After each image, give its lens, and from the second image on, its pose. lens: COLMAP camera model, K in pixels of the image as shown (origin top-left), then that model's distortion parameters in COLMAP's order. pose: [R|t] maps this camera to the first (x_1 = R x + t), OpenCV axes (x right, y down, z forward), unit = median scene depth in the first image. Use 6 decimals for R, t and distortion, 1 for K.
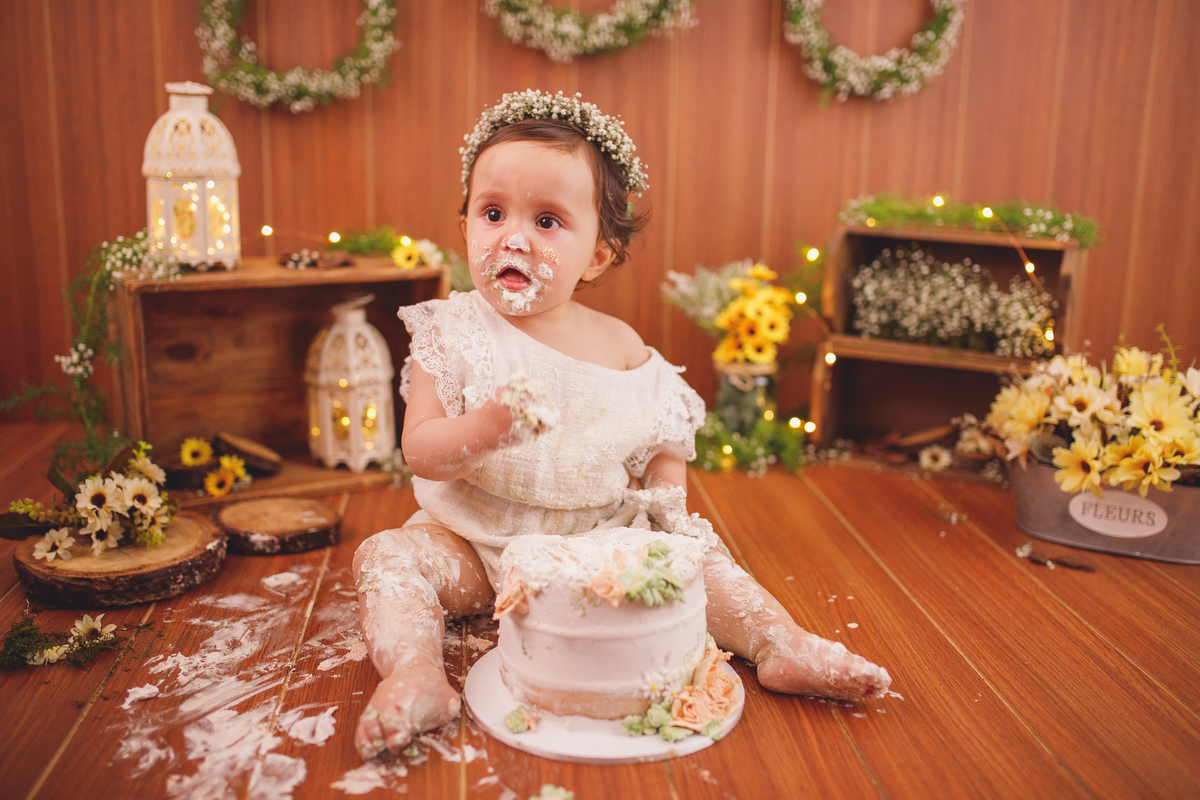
lens RADIAL K [[1203.9, 0, 592.1], [0, 1203.9, 405.3], [0, 0, 1]] dist [-0.033052, 0.016982]
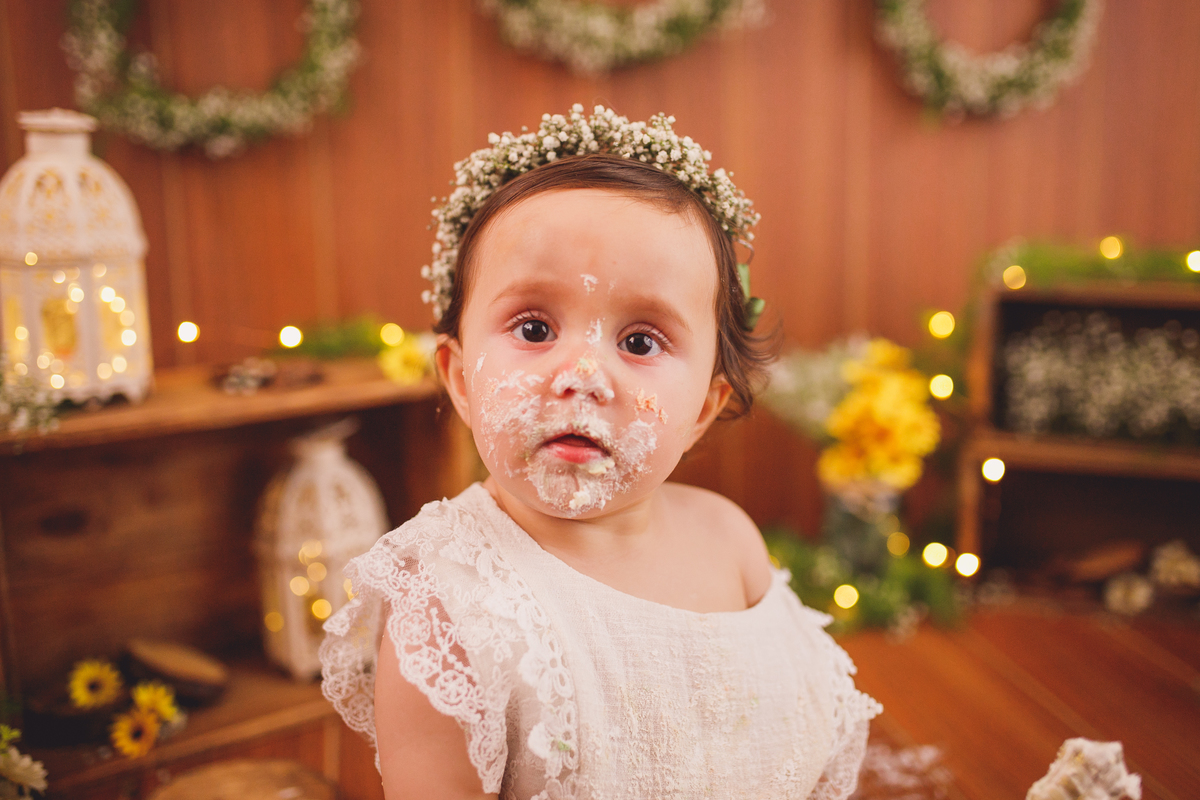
lens RADIAL K [[1183.6, 0, 600.0], [0, 1183.6, 400.0], [0, 0, 1]] dist [-0.025075, 0.004730]
pose [[0.993628, -0.051406, 0.100307, -0.123323], [0.054085, 0.998244, -0.024169, -0.088271], [-0.098888, 0.029440, 0.994663, 0.362097]]
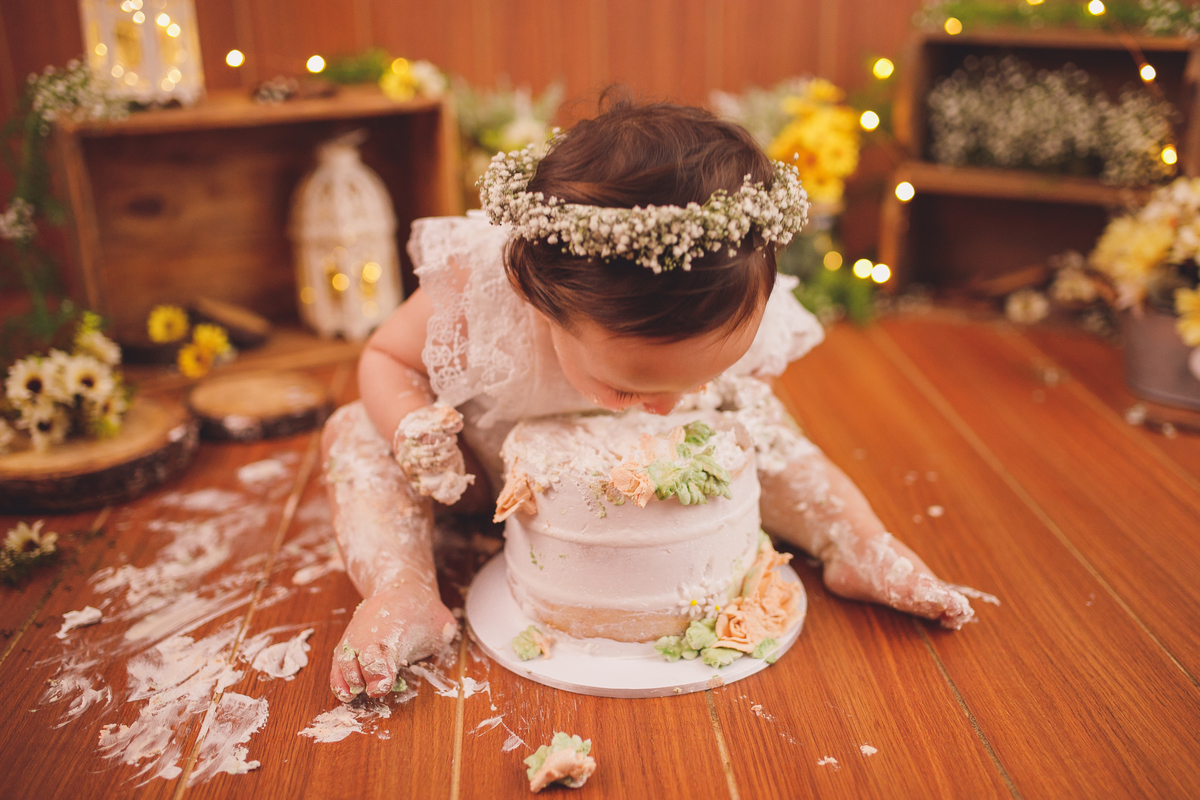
lens RADIAL K [[1232.7, 0, 620.9], [0, 1232.7, 432.9], [0, 0, 1]] dist [-0.038171, 0.017184]
pose [[0.999339, -0.025209, -0.026202, 0.018244], [0.028645, 0.989692, 0.140321, 0.002527], [0.022395, -0.140979, 0.989759, 0.128797]]
